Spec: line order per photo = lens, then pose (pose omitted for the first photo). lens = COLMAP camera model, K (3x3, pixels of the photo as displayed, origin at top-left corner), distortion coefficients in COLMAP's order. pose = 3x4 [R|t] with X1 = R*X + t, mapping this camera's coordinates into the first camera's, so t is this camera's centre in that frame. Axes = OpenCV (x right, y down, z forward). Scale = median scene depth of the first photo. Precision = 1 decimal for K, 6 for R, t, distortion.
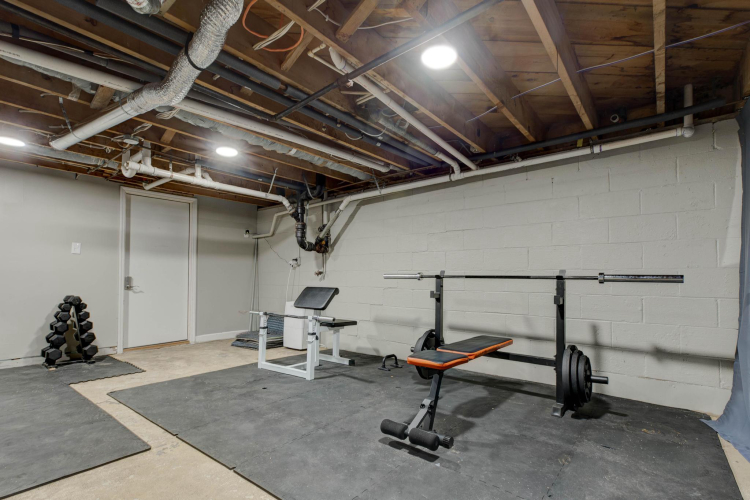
lens RADIAL K [[358.2, 0, 375.2], [0, 358.2, 264.6], [0, 0, 1]] dist [0.000743, -0.000470]
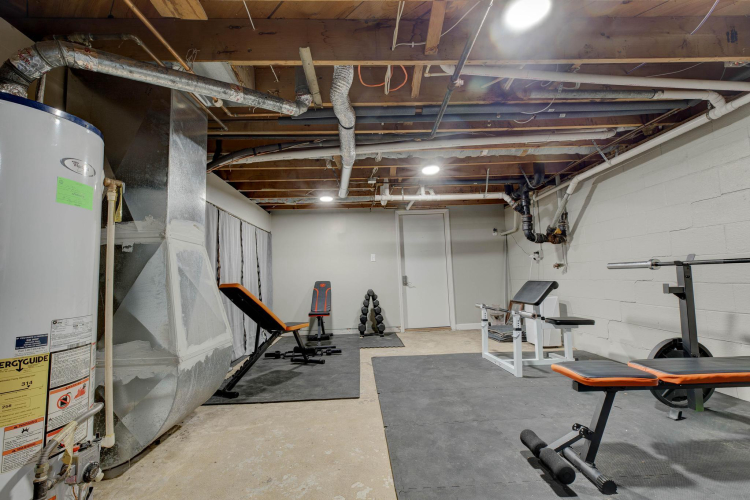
lens RADIAL K [[339.2, 0, 375.0], [0, 339.2, 250.0], [0, 0, 1]] dist [0.000208, -0.000426]
pose [[0.650302, -0.087023, -0.754675, 0.254879], [0.063779, 0.996164, -0.059912, 0.008195], [0.756994, -0.009172, 0.653358, 0.094268]]
